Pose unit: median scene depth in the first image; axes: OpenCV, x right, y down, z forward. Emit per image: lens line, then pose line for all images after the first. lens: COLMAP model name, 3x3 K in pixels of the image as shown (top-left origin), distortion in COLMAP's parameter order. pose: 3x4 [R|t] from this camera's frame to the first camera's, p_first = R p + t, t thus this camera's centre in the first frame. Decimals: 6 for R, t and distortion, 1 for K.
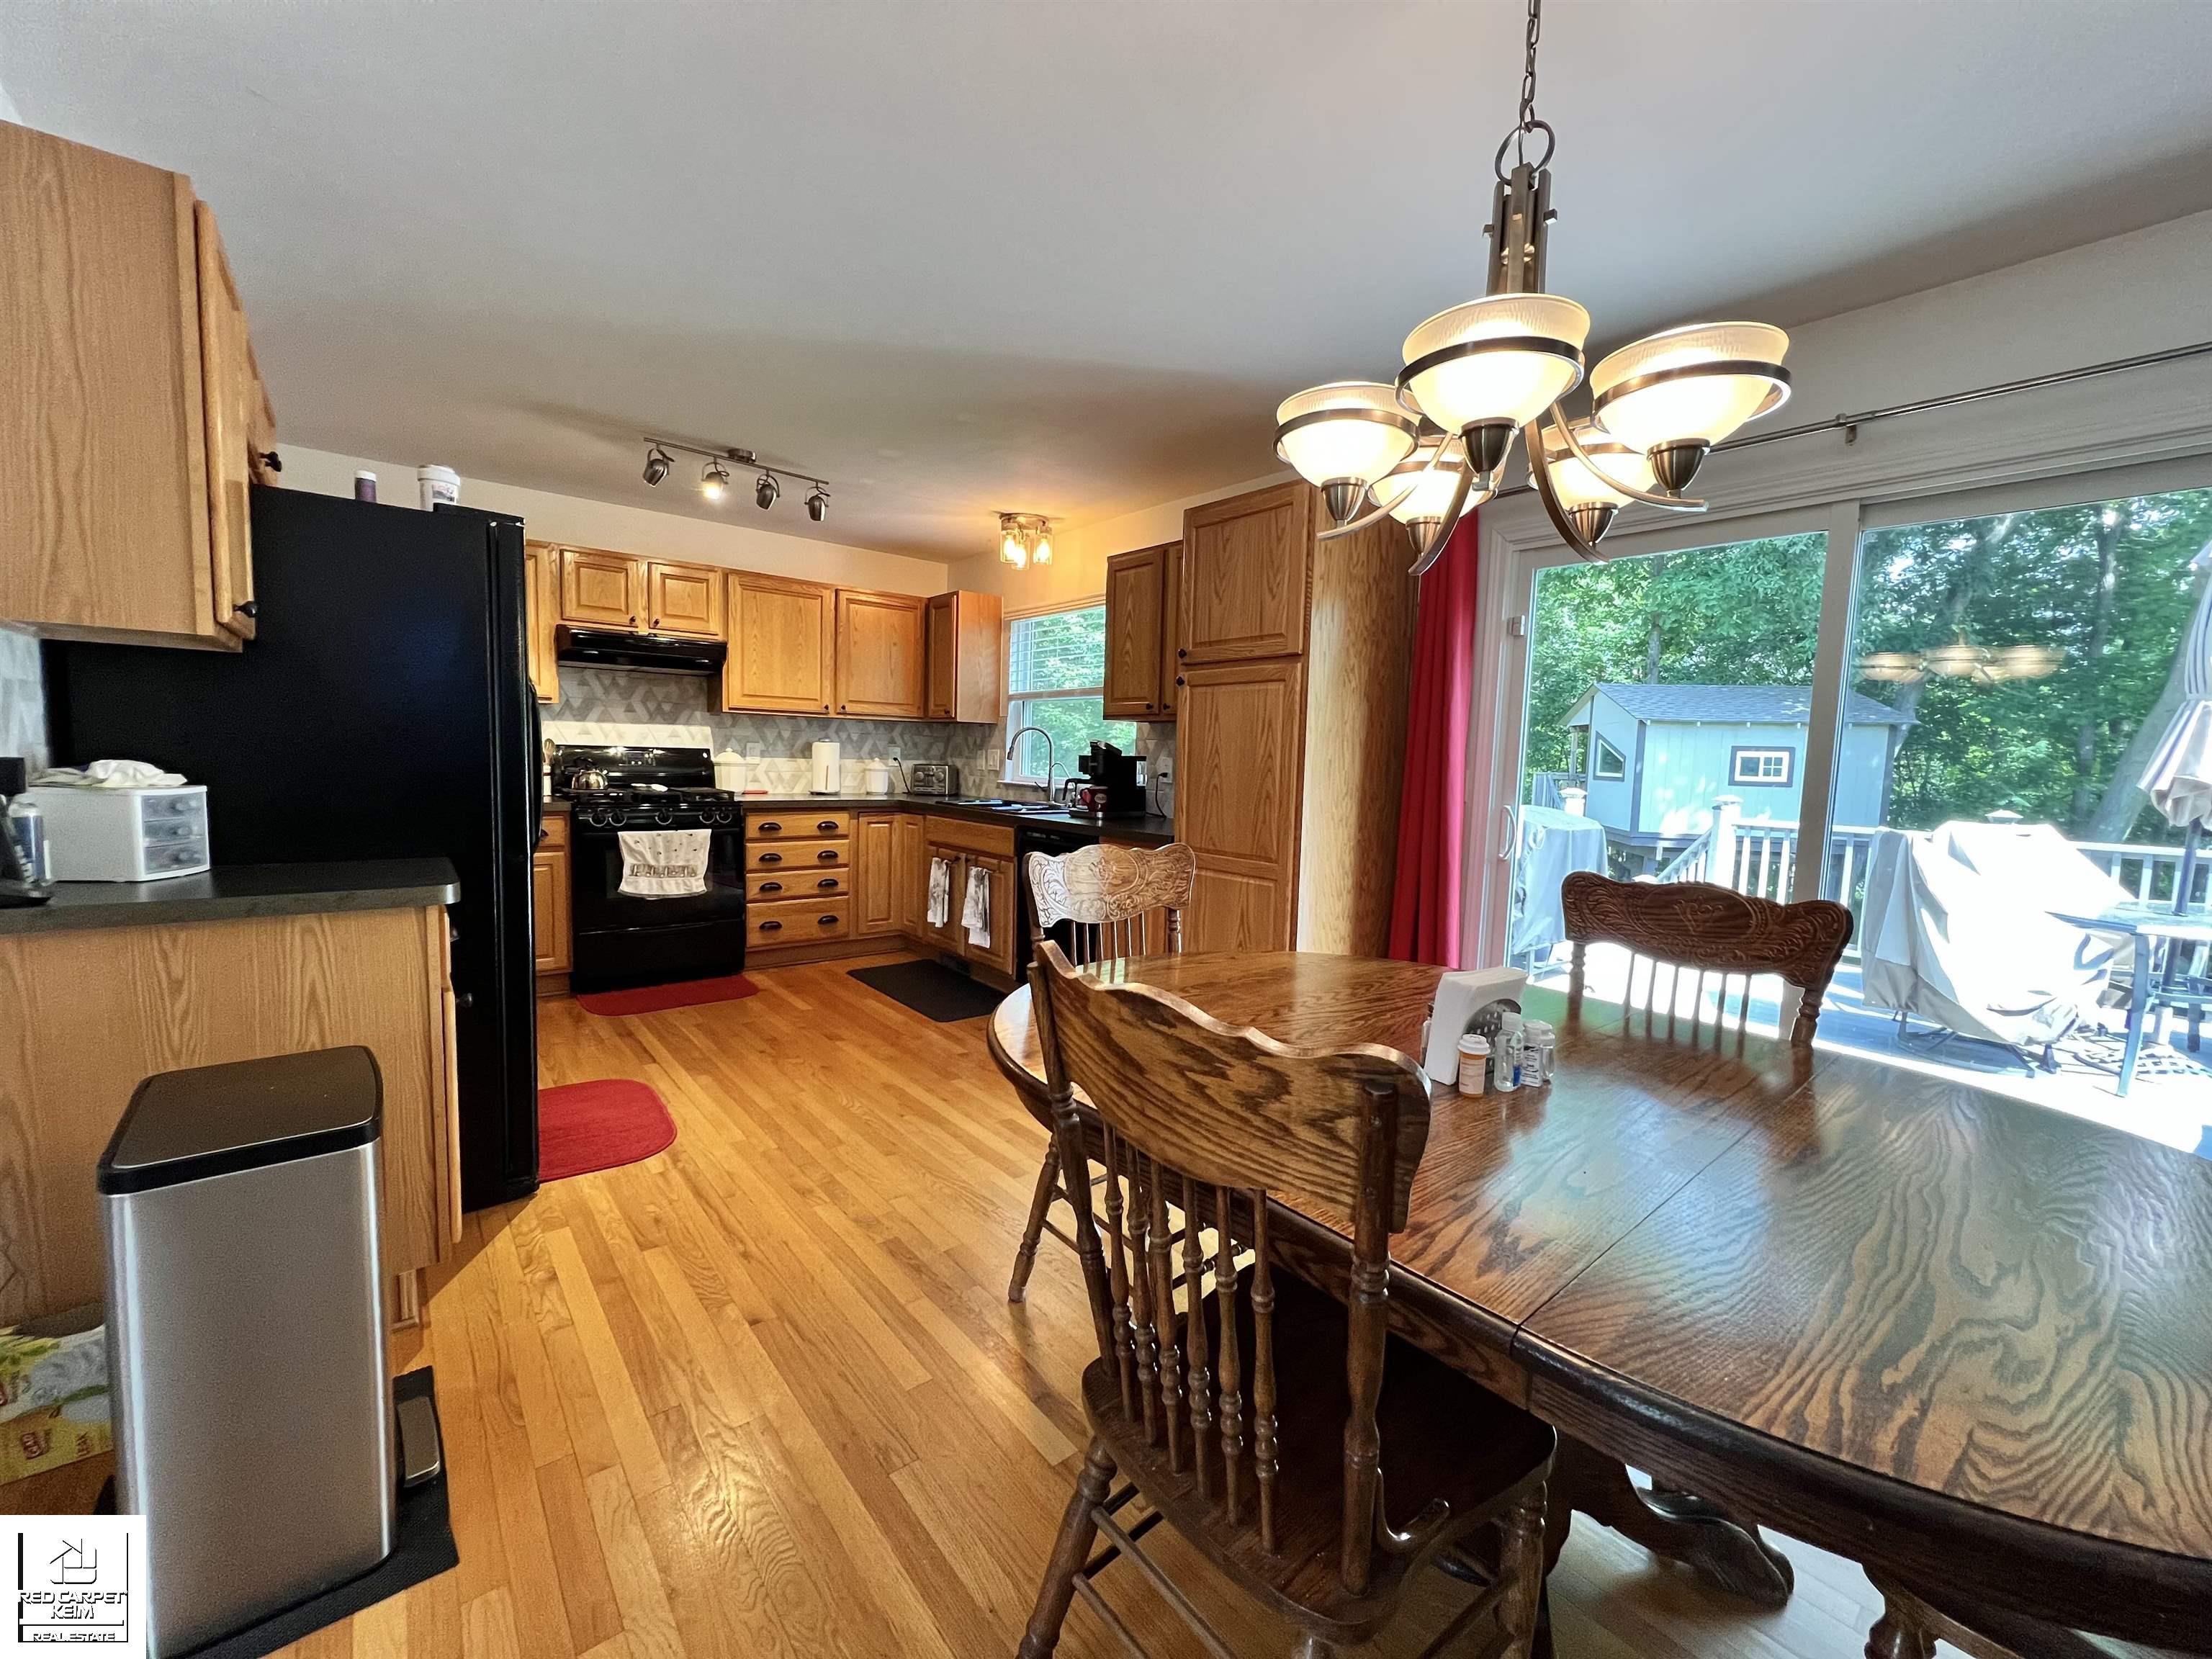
lens RADIAL K [[885.0, 0, 1112.5], [0, 885.0, 826.0], [0, 0, 1]] dist [-0.002762, -0.000104]
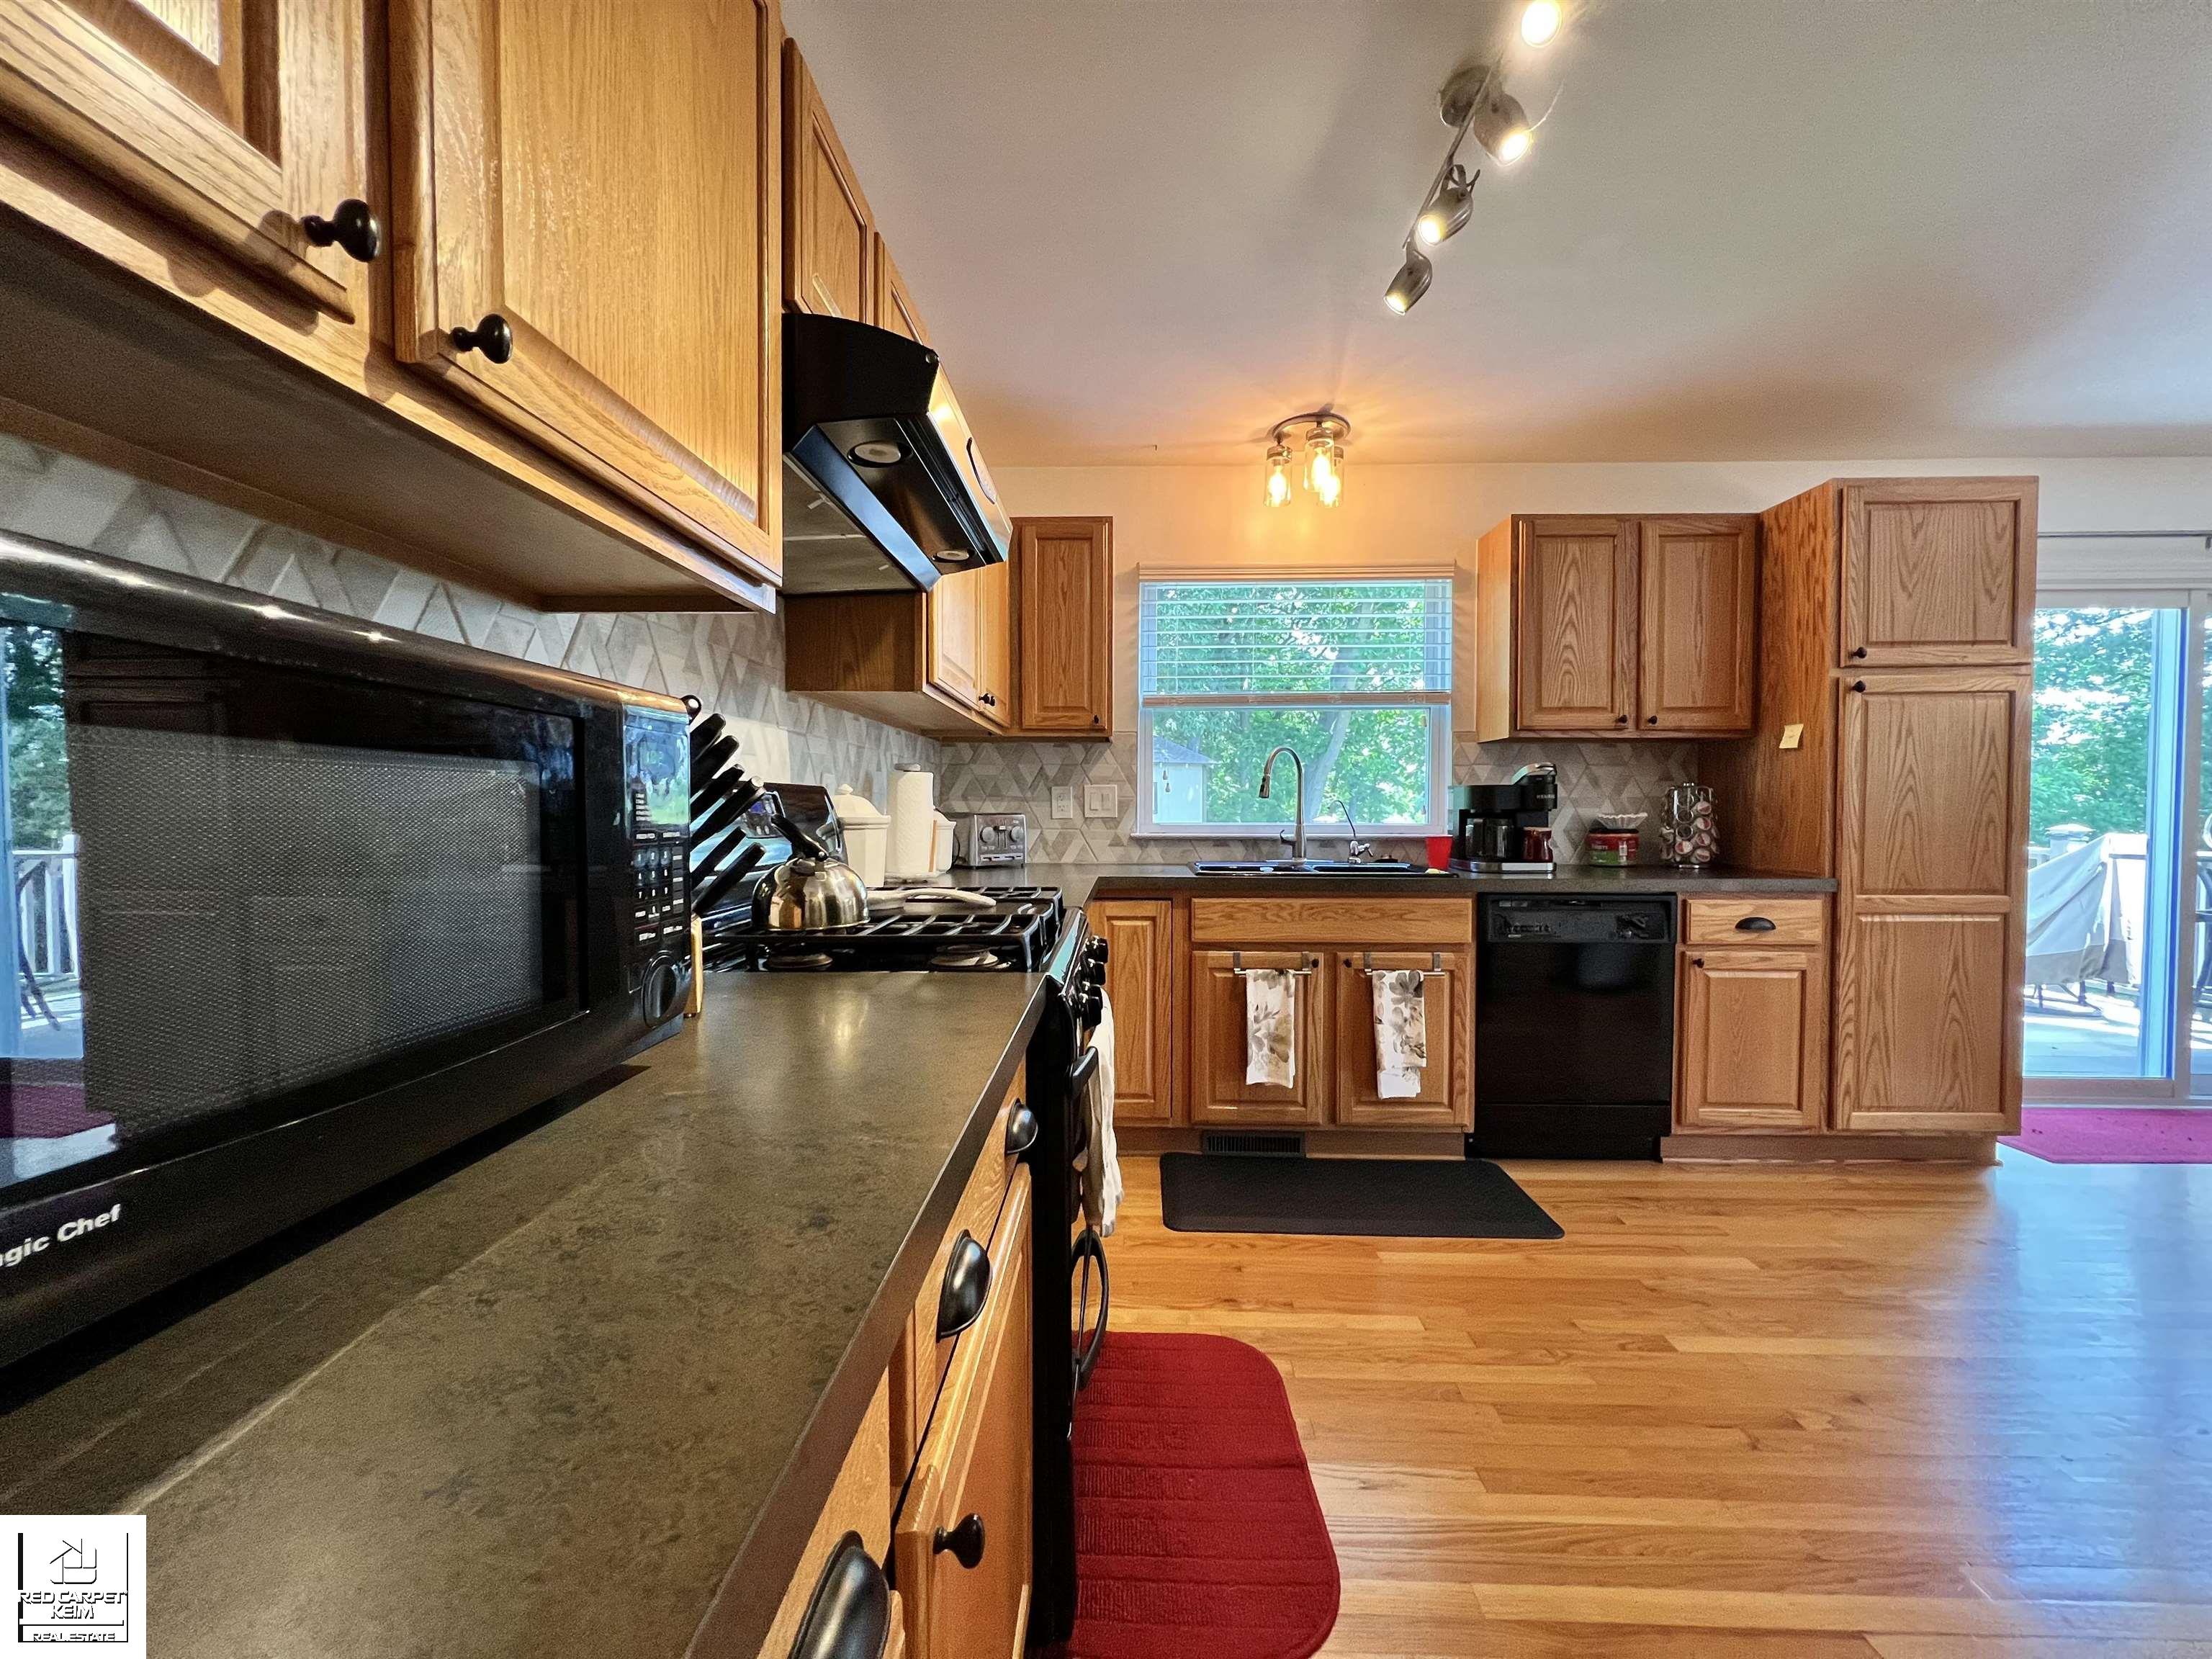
lens RADIAL K [[885.0, 0, 1108.4], [0, 885.0, 820.7], [0, 0, 1]] dist [-0.002762, -0.000104]
pose [[0.660910, -0.048492, 0.748897, -0.715137], [0.084276, 0.996394, -0.009857, -0.065595], [-0.745718, 0.069629, 0.662613, 0.706607]]
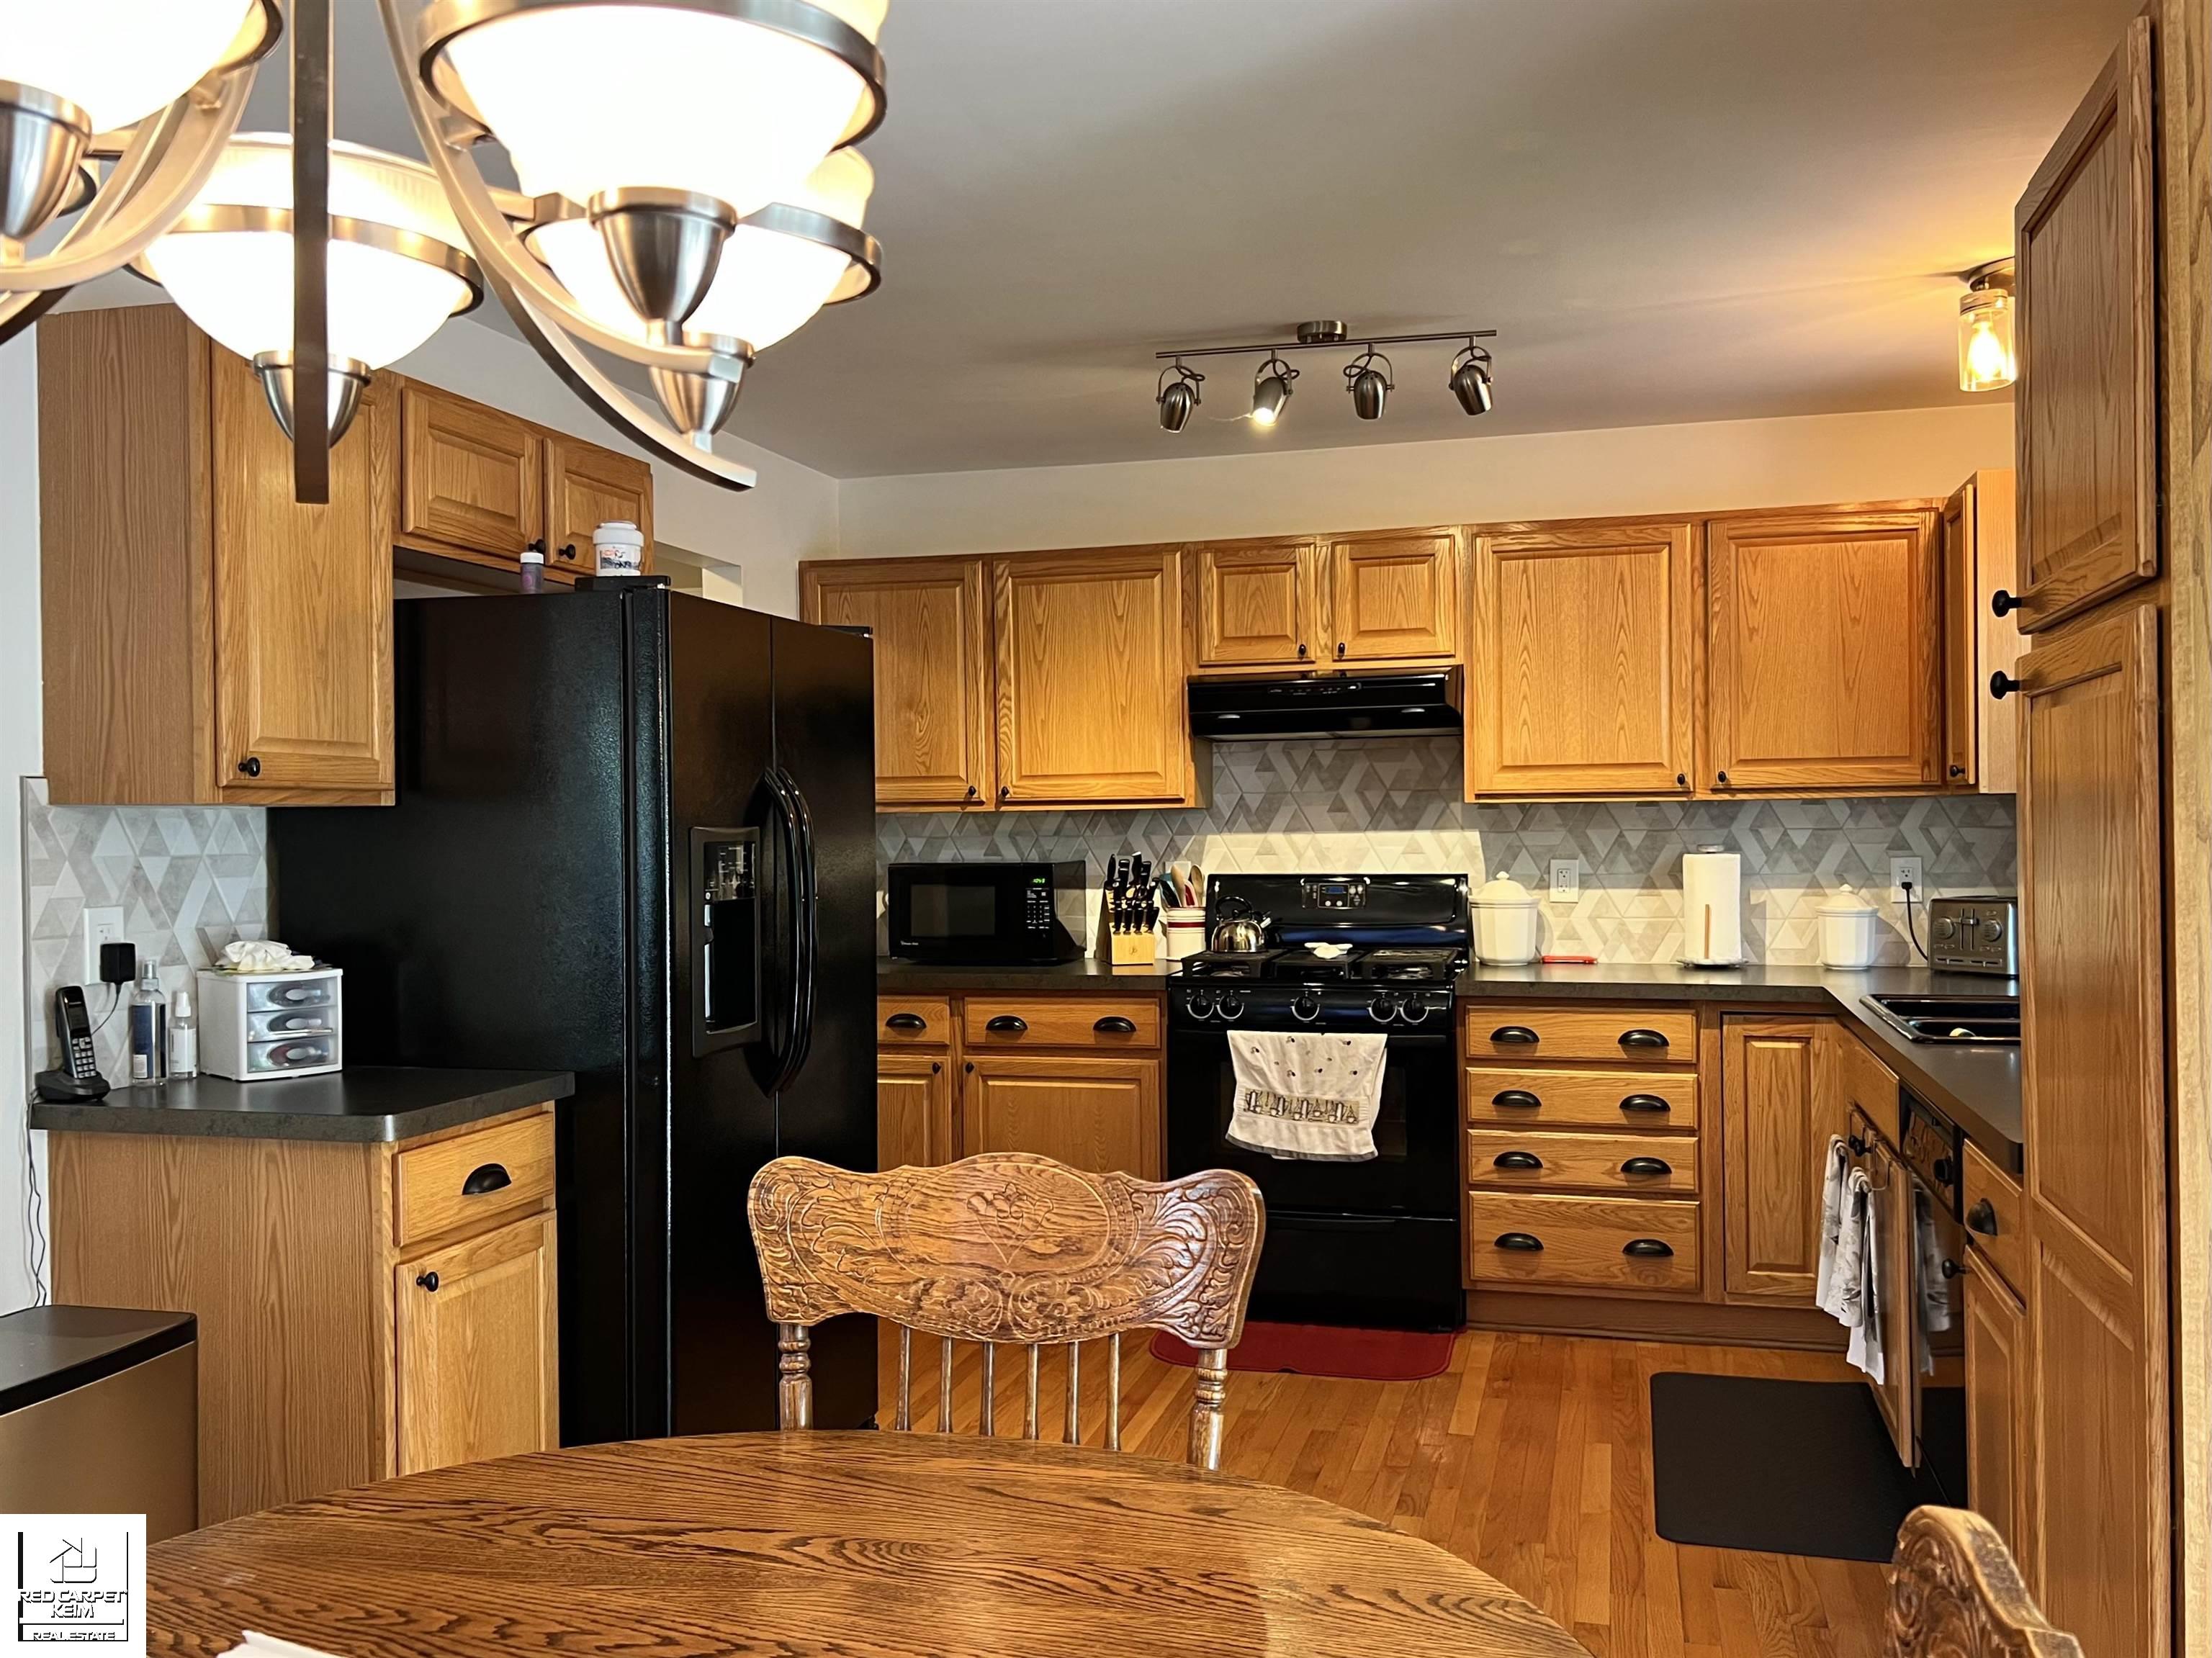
lens RADIAL K [[1862.4, 0, 1103.7], [0, 1862.4, 832.5], [0, 0, 1]] dist [0.060743, -0.011010]
pose [[0.567433, -0.032383, -0.822782, 0.337228], [-0.039347, 0.997019, -0.066376, -0.033415], [0.822479, 0.070038, 0.564468, 0.227944]]
